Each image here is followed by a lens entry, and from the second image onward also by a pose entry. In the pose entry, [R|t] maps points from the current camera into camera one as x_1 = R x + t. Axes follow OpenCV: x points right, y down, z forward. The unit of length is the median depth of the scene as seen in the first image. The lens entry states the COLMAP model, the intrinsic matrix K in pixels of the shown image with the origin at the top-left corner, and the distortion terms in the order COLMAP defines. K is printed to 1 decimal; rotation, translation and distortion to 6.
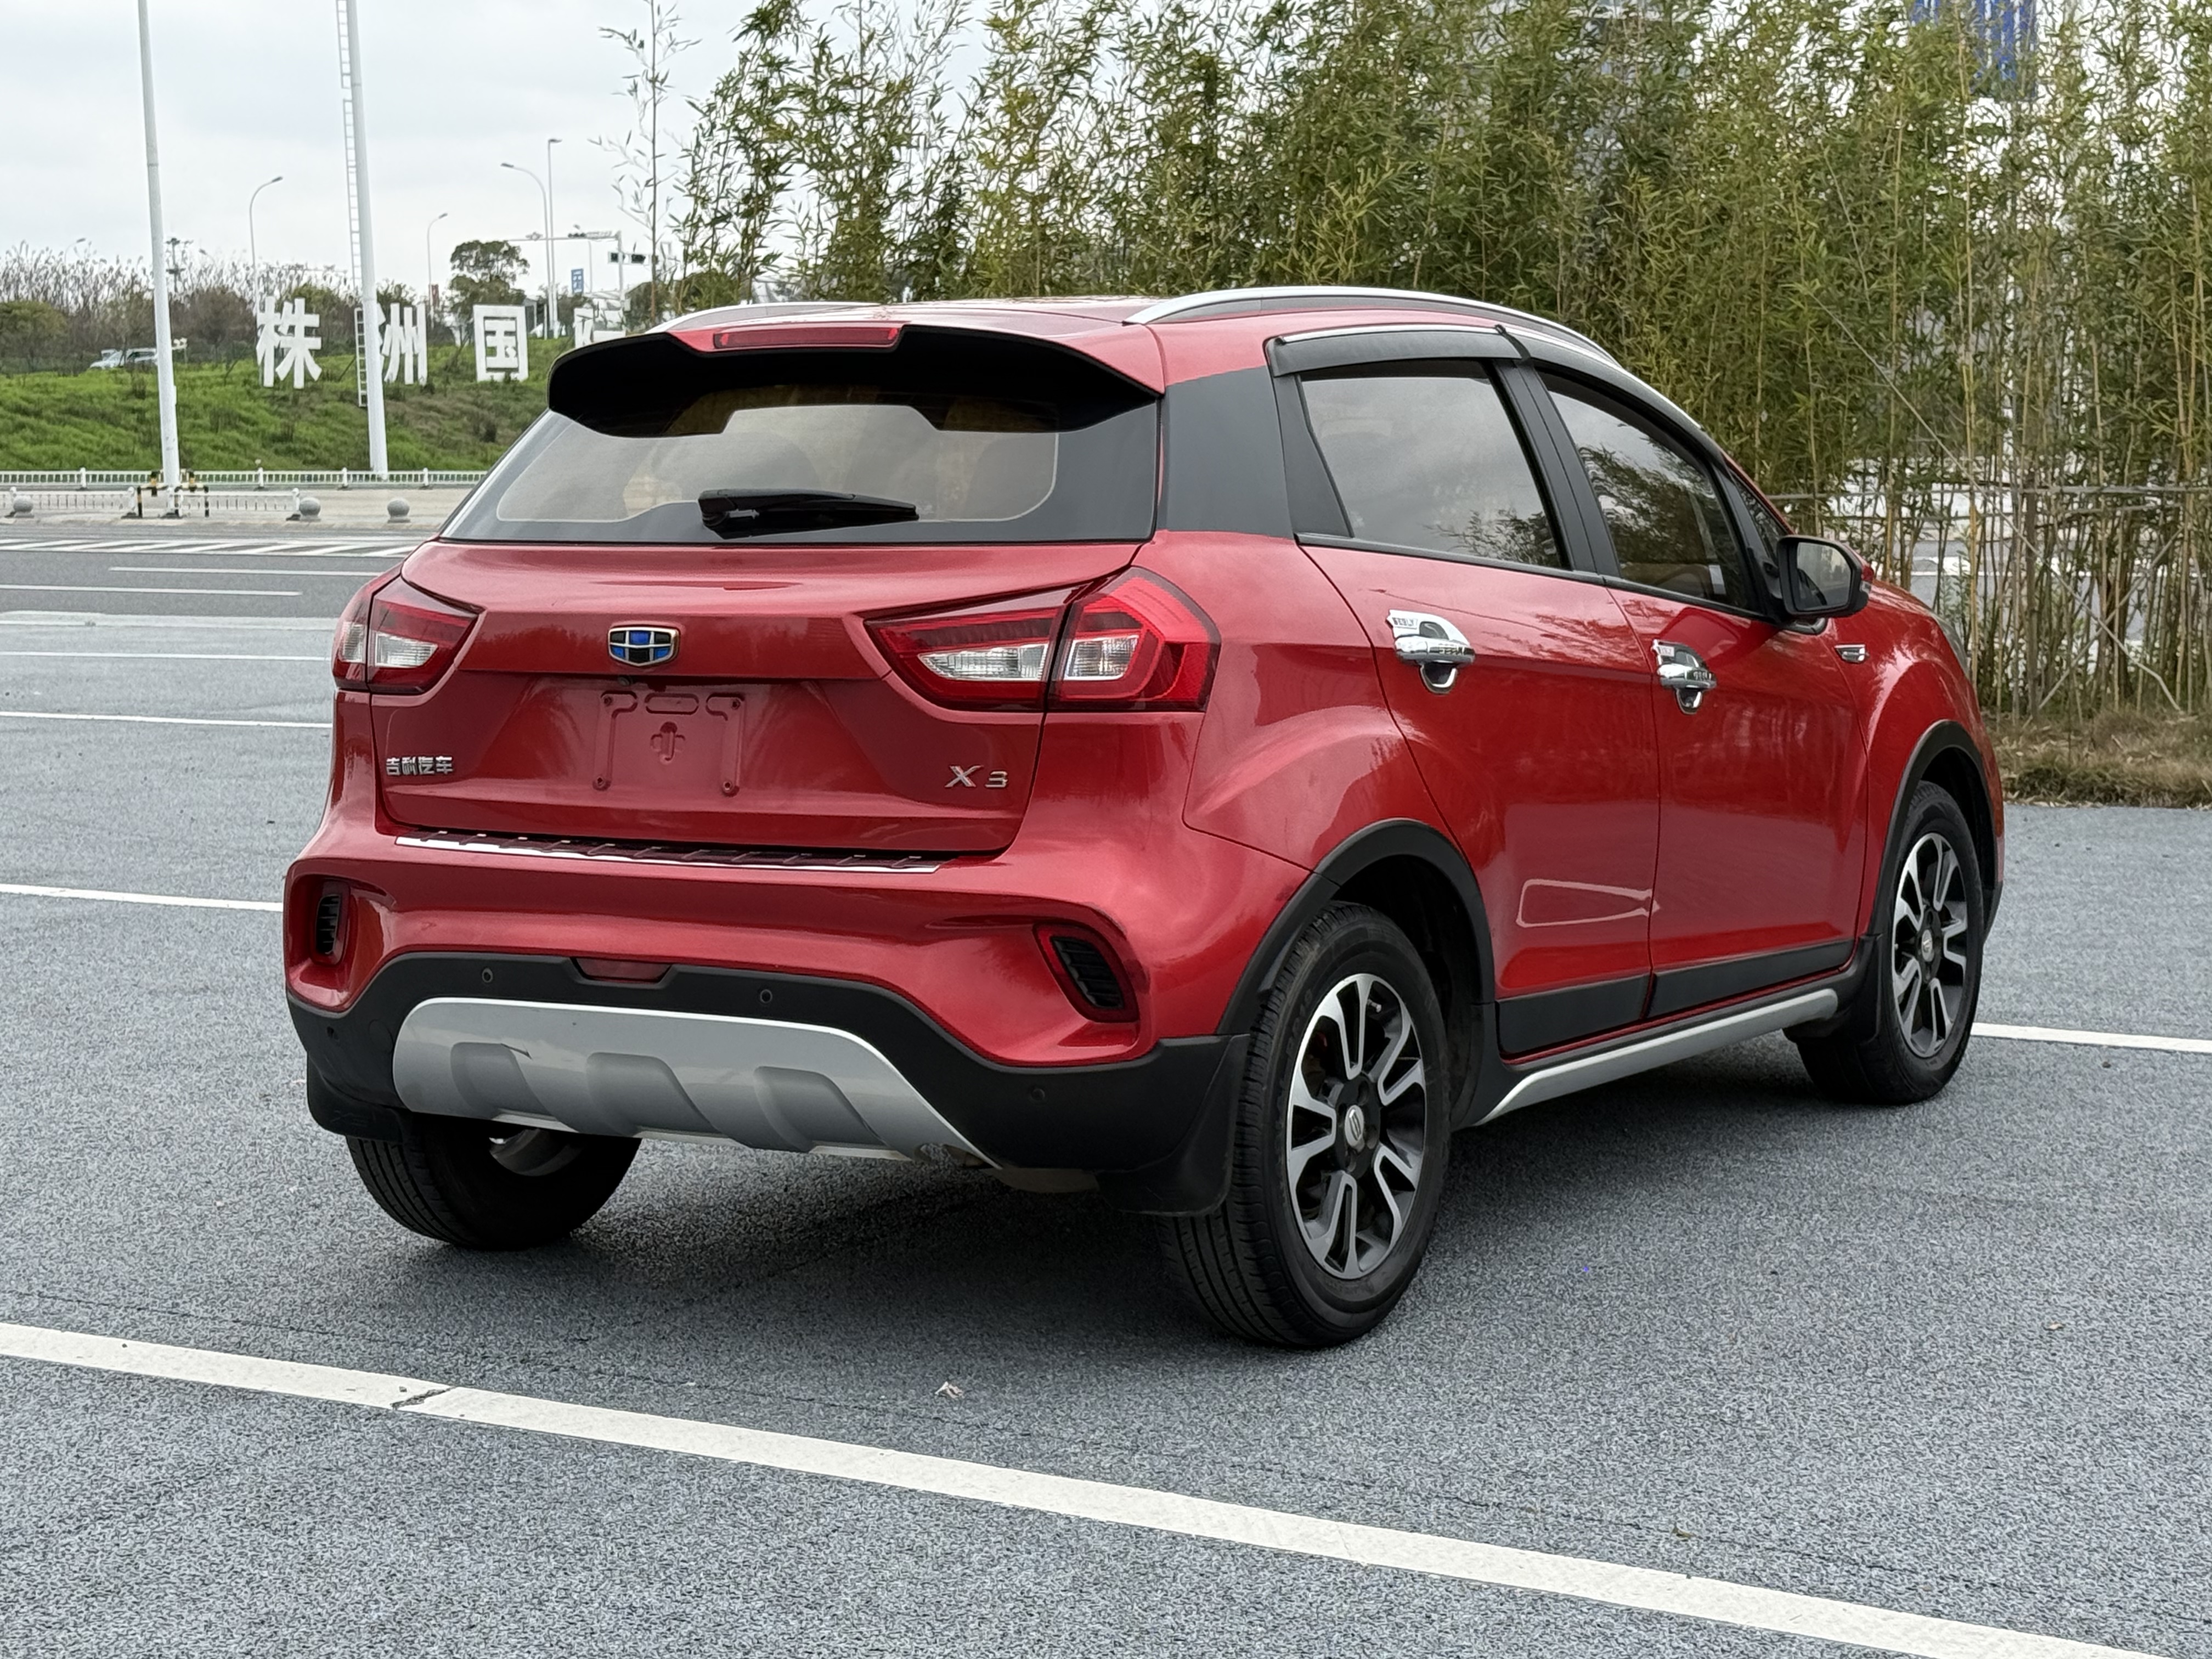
lens RADIAL K [[3992.6, 0, 1121.0], [0, 3992.6, 816.8], [0, 0, 1]] dist [0.141424, 0.000000]
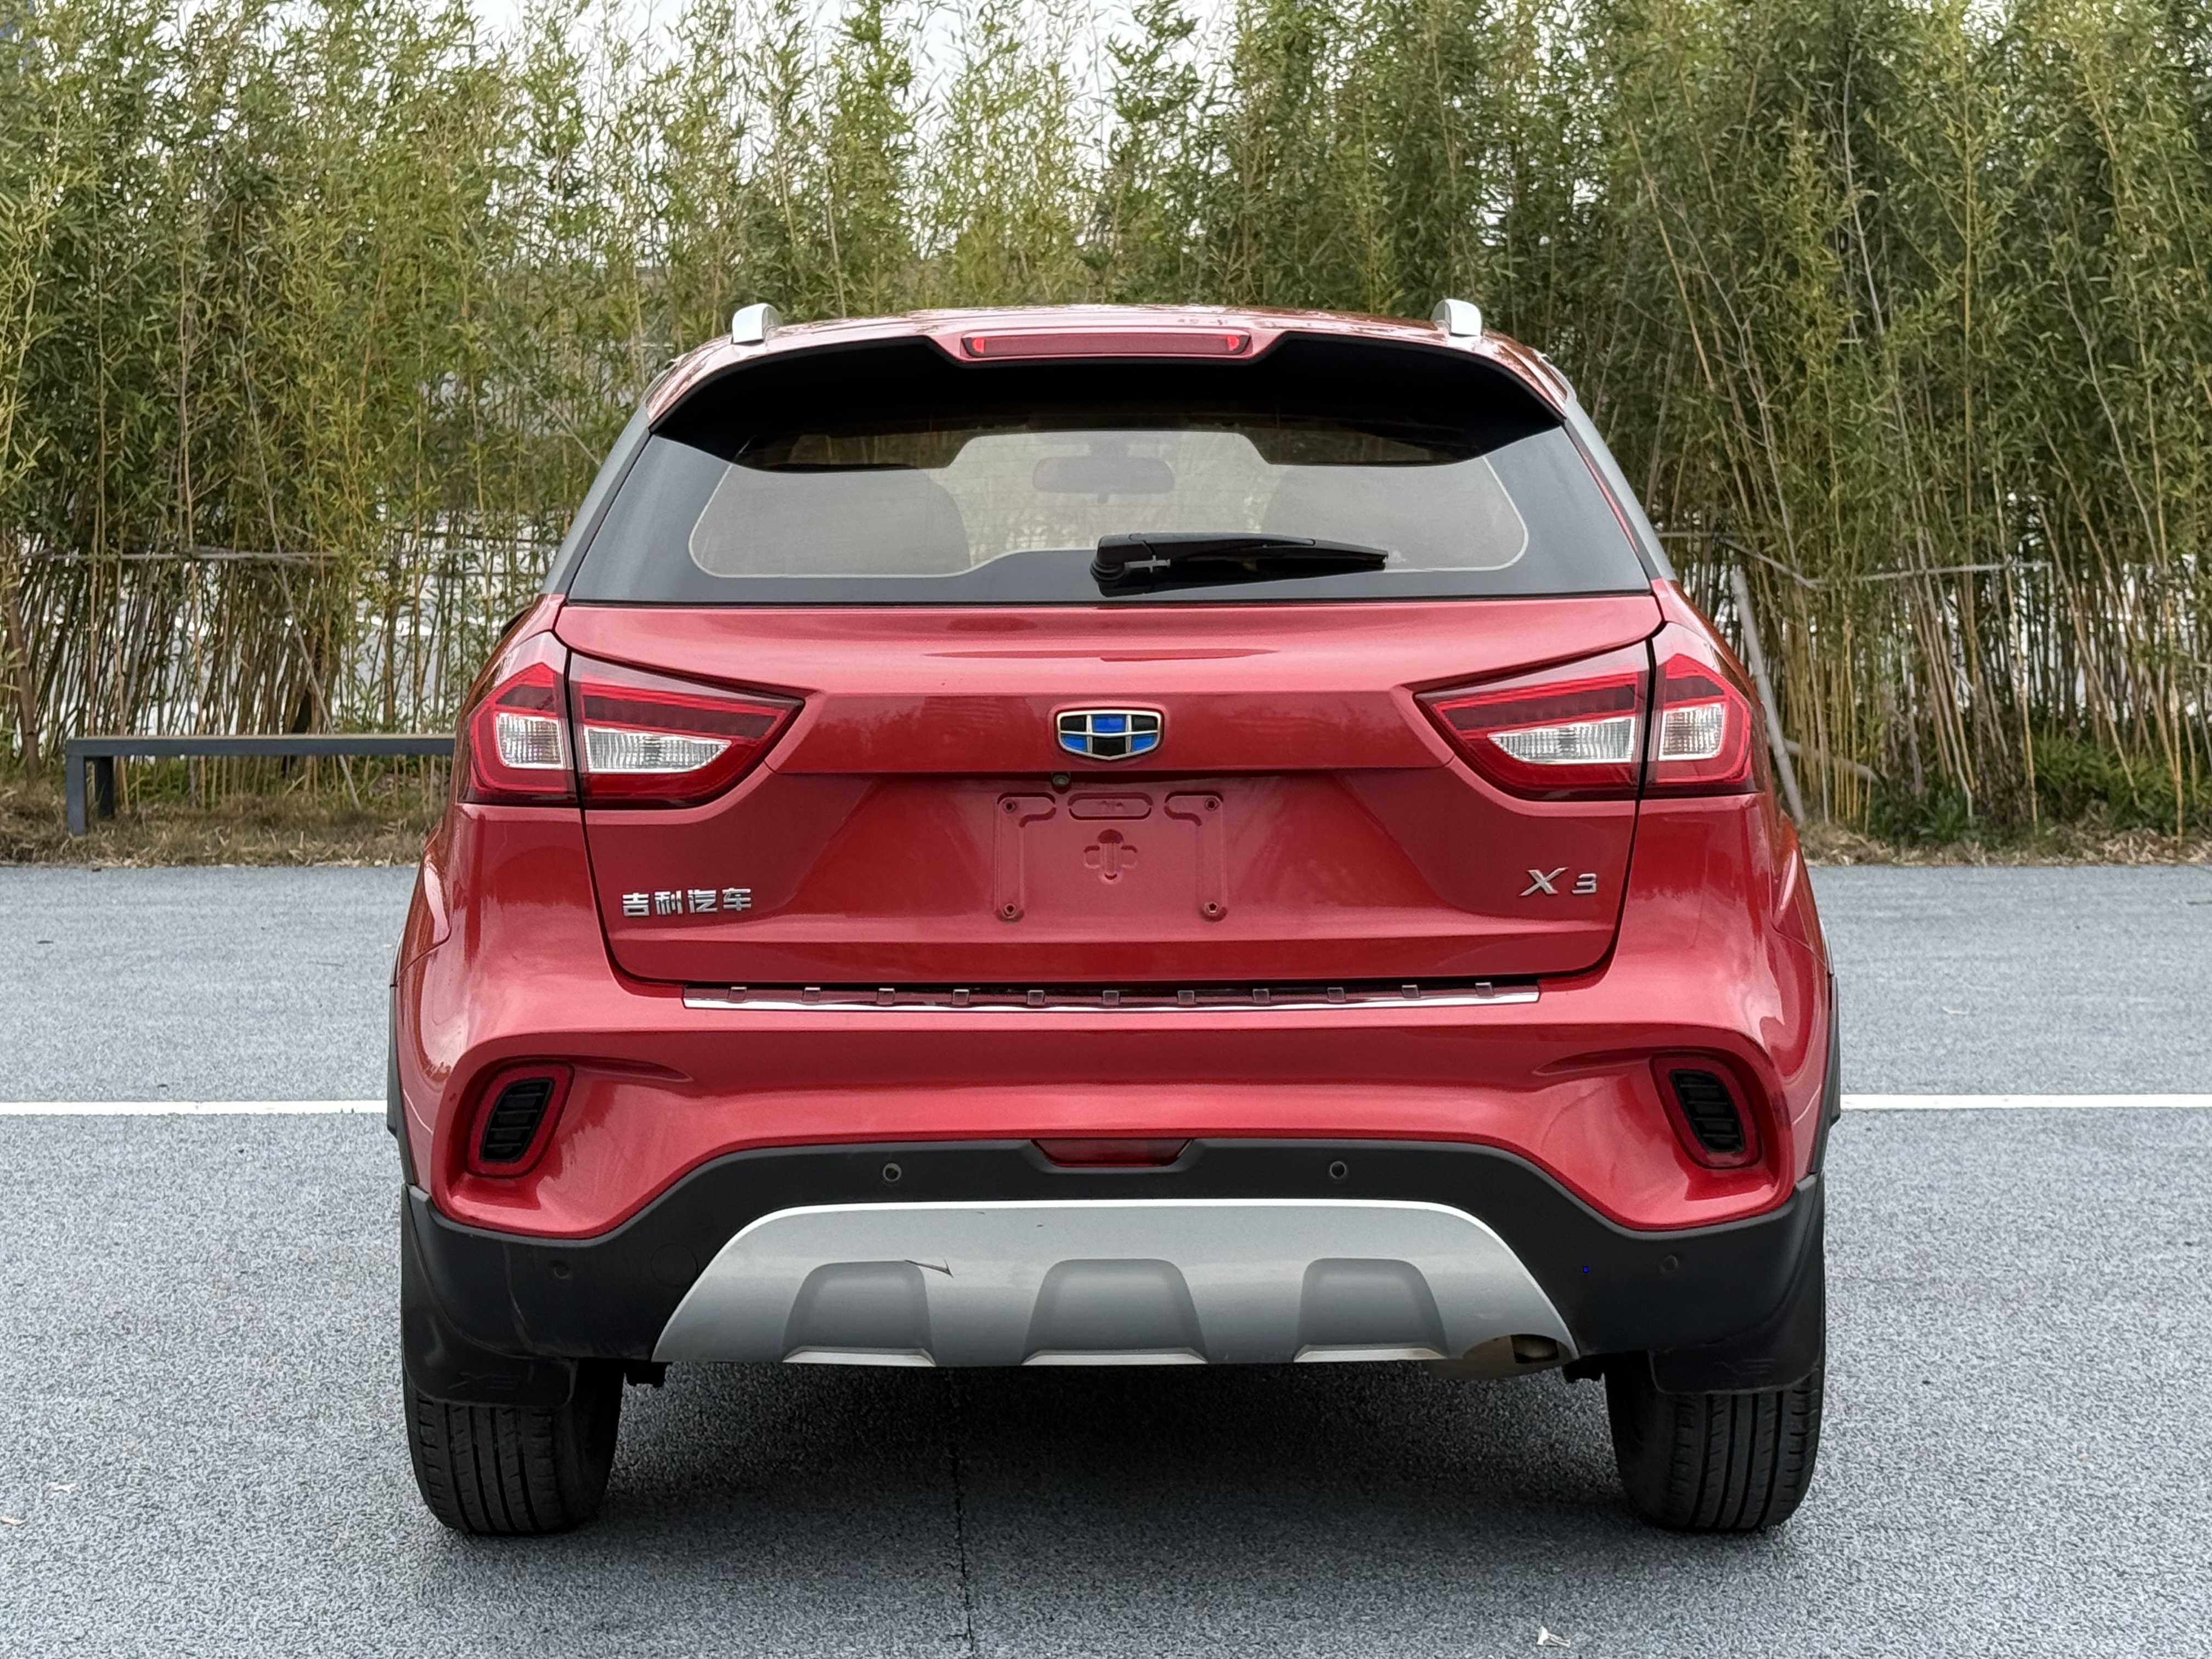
lens RADIAL K [[3992.6, 0, 1111.3], [0, 3992.6, 835.5], [0, 0, 1]] dist [0.141424, 0.000000]
pose [[0.861219, -0.037477, 0.506850, -0.512613], [0.045482, 0.998959, -0.003416, -0.020123], [-0.506195, 0.025995, 0.862027, 0.328659]]
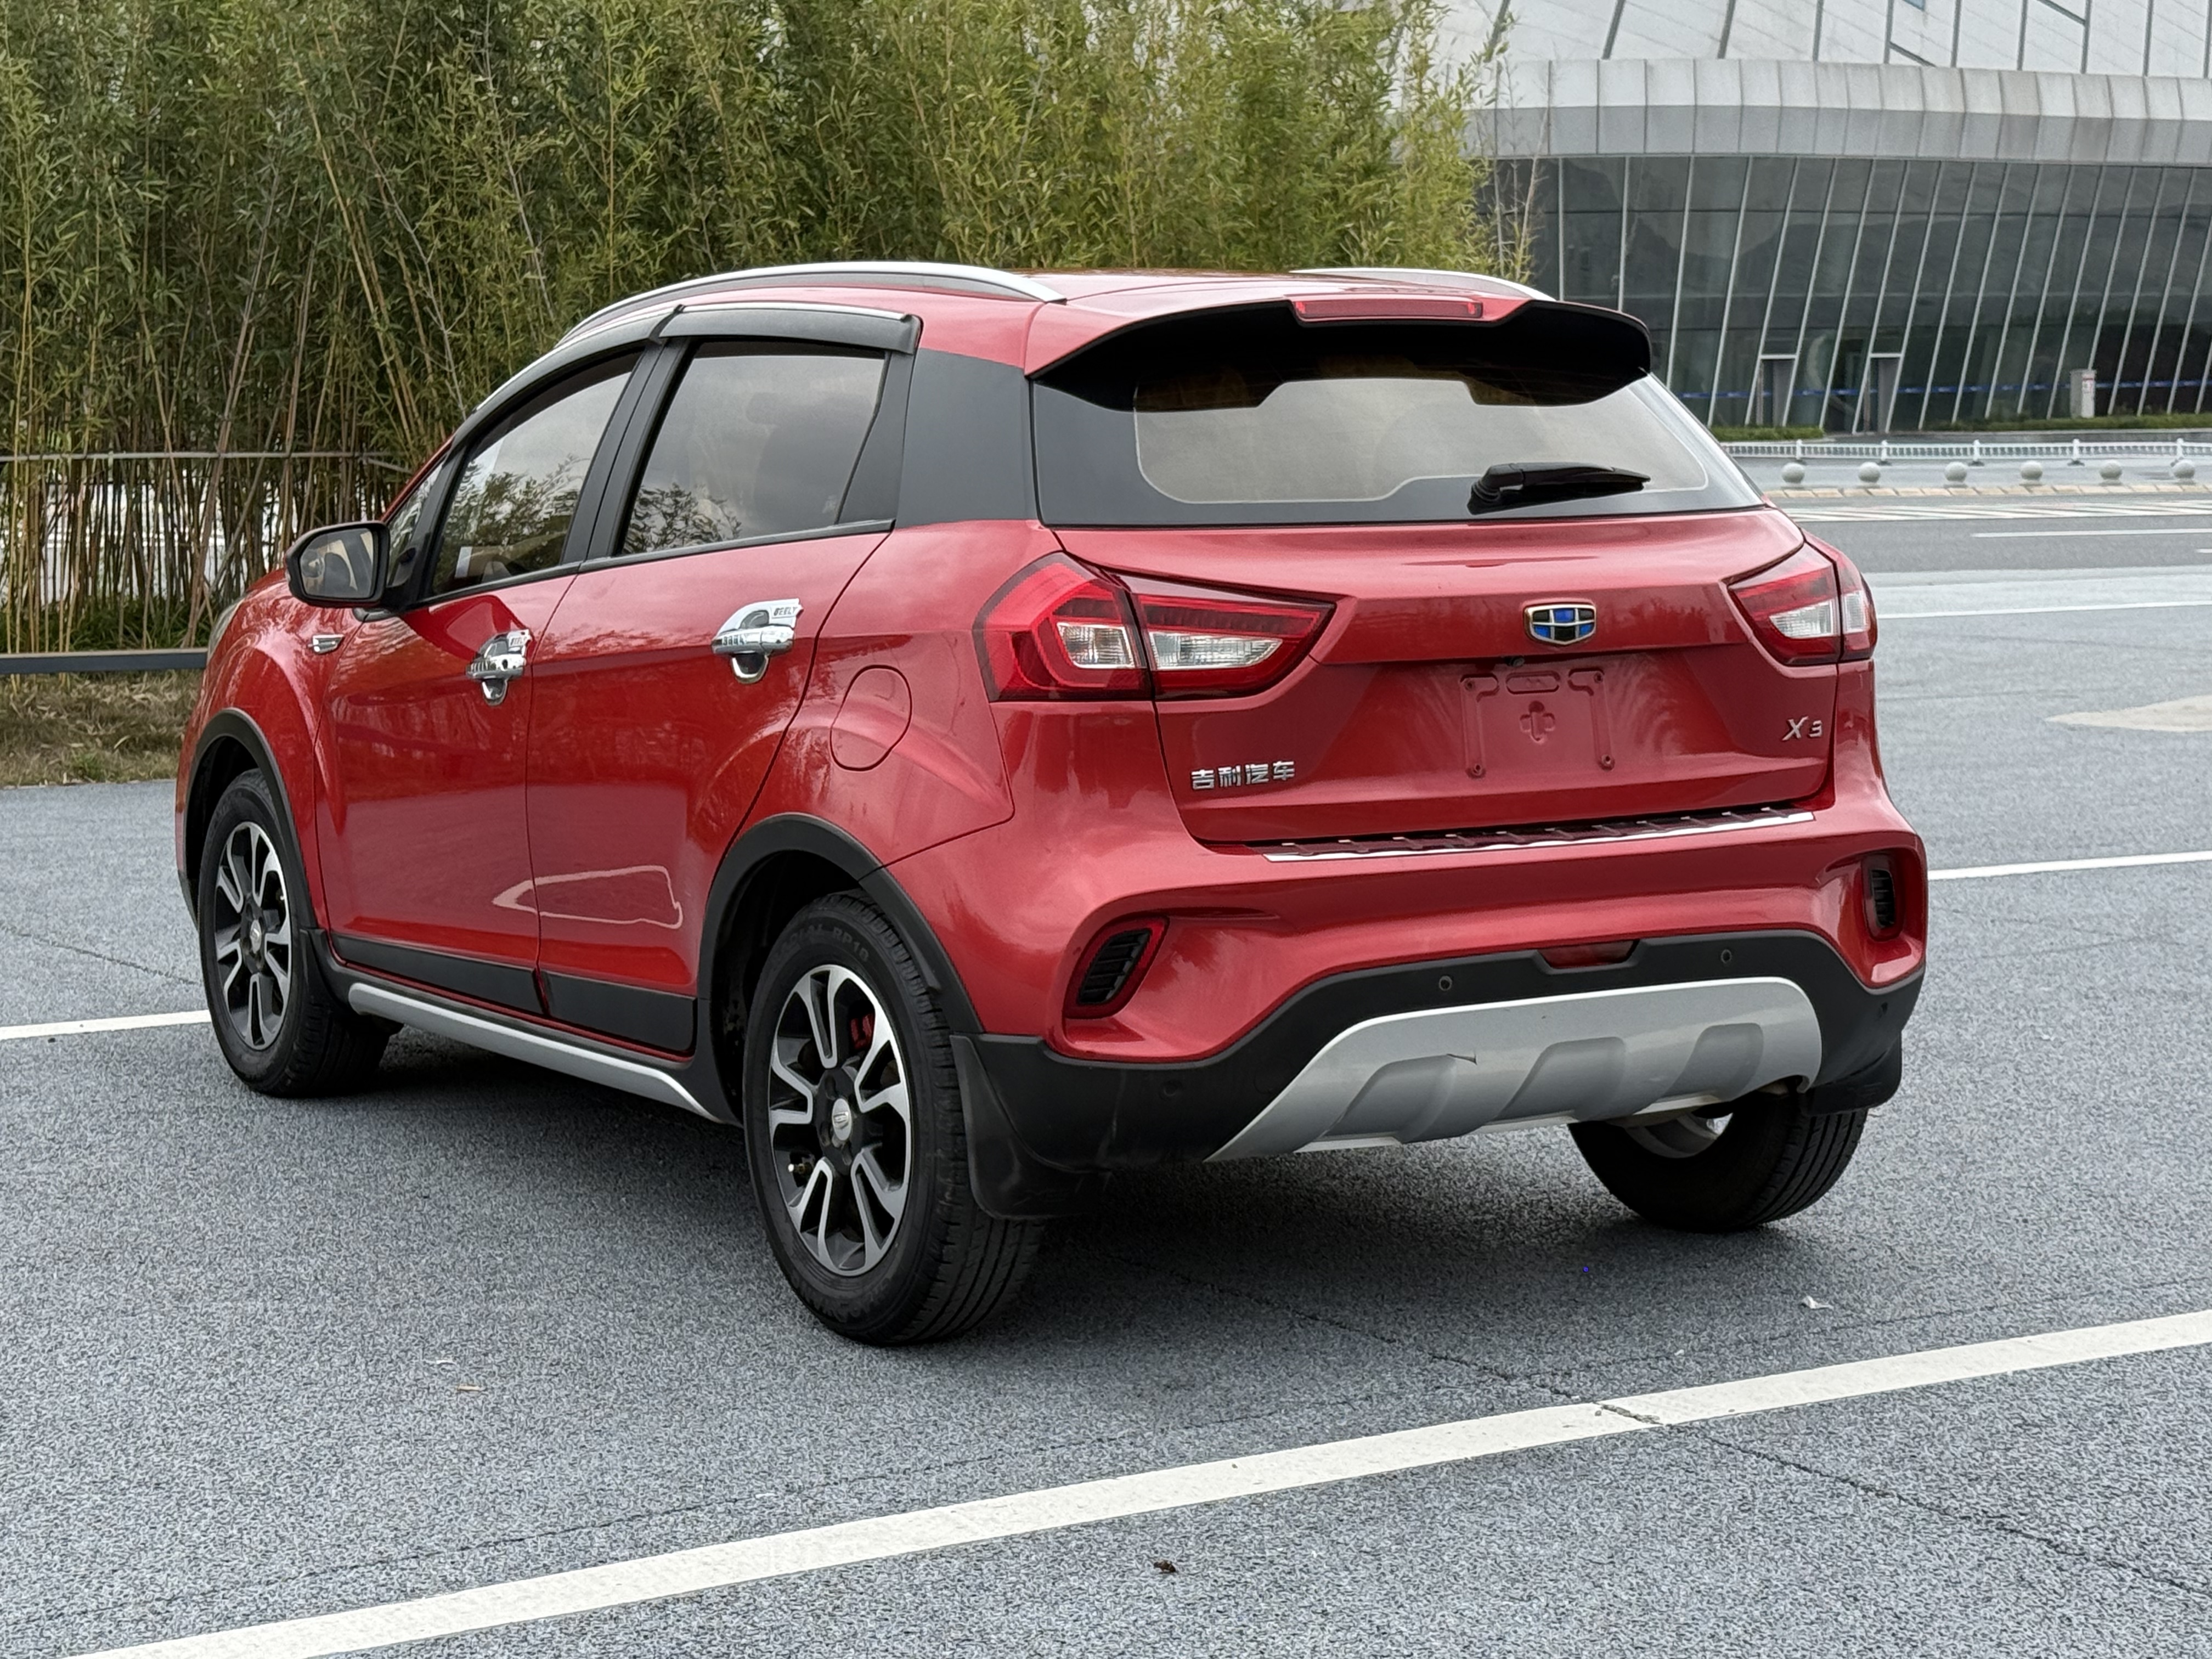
lens RADIAL K [[3992.6, 0, 1112.2], [0, 3992.6, 830.8], [0, 0, 1]] dist [0.141424, 0.000000]
pose [[0.476316, -0.086236, 0.875035, -1.028488], [0.083784, 0.995102, 0.052462, -0.052588], [-0.875273, 0.048325, 0.481208, 0.626043]]
